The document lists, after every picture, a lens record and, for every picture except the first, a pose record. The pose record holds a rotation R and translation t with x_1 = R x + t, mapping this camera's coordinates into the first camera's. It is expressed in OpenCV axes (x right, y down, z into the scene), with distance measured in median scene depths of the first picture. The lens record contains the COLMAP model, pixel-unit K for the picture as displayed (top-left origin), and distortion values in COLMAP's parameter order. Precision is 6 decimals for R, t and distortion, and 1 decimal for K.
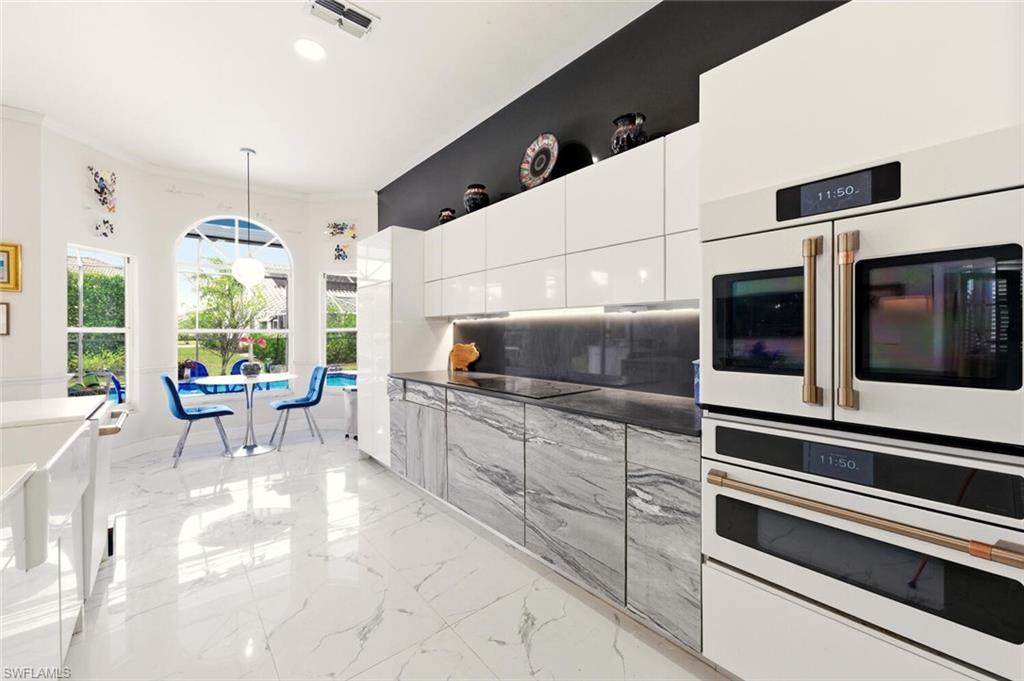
lens RADIAL K [[409.3, 0, 516.5], [0, 409.3, 335.6], [0, 0, 1]] dist [-0.013164, 0.003841]
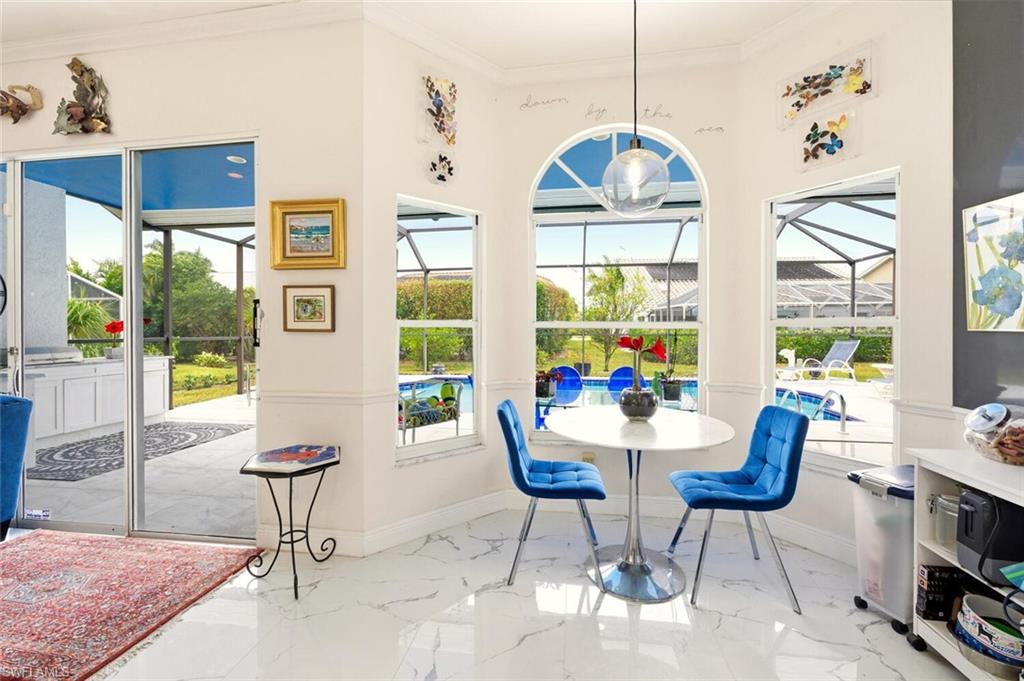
lens RADIAL K [[409.3, 0, 513.1], [0, 409.3, 330.5], [0, 0, 1]] dist [-0.013164, 0.003841]
pose [[0.655645, 0.005377, -0.755050, -0.473378], [-0.004904, 0.999984, 0.002862, -0.005758], [0.755054, 0.001826, 0.655660, 0.703968]]
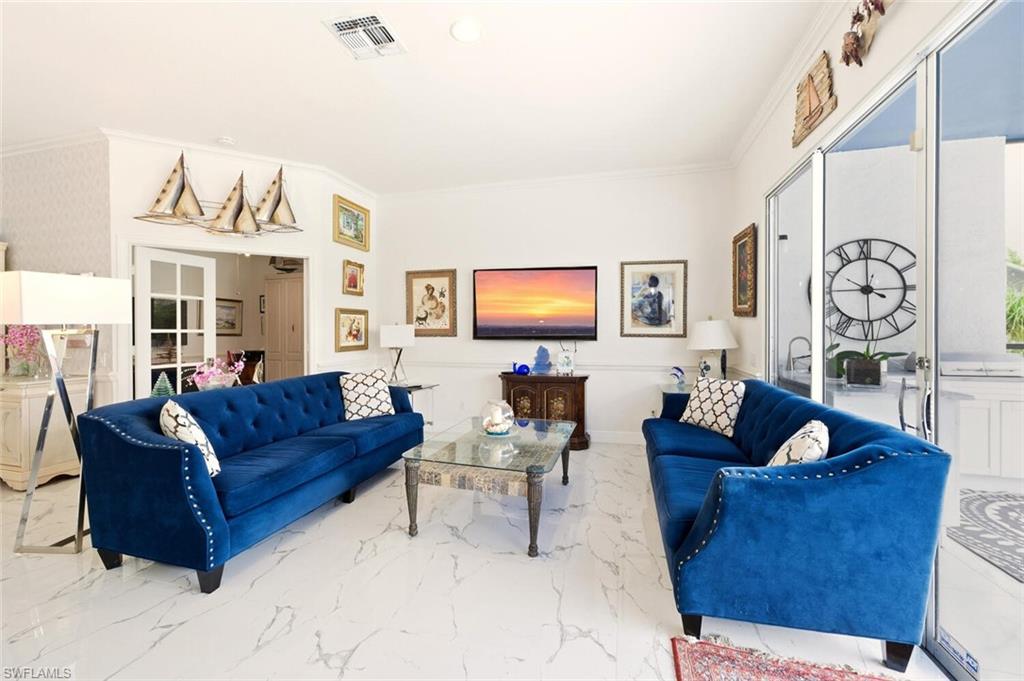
lens RADIAL K [[409.3, 0, 505.6], [0, 409.3, 333.5], [0, 0, 1]] dist [-0.013164, 0.003841]
pose [[-0.842994, 0.007878, -0.537865, -0.989718], [0.001759, 0.999928, 0.011888, -0.000955], [0.537920, 0.009076, -0.842947, 0.630954]]
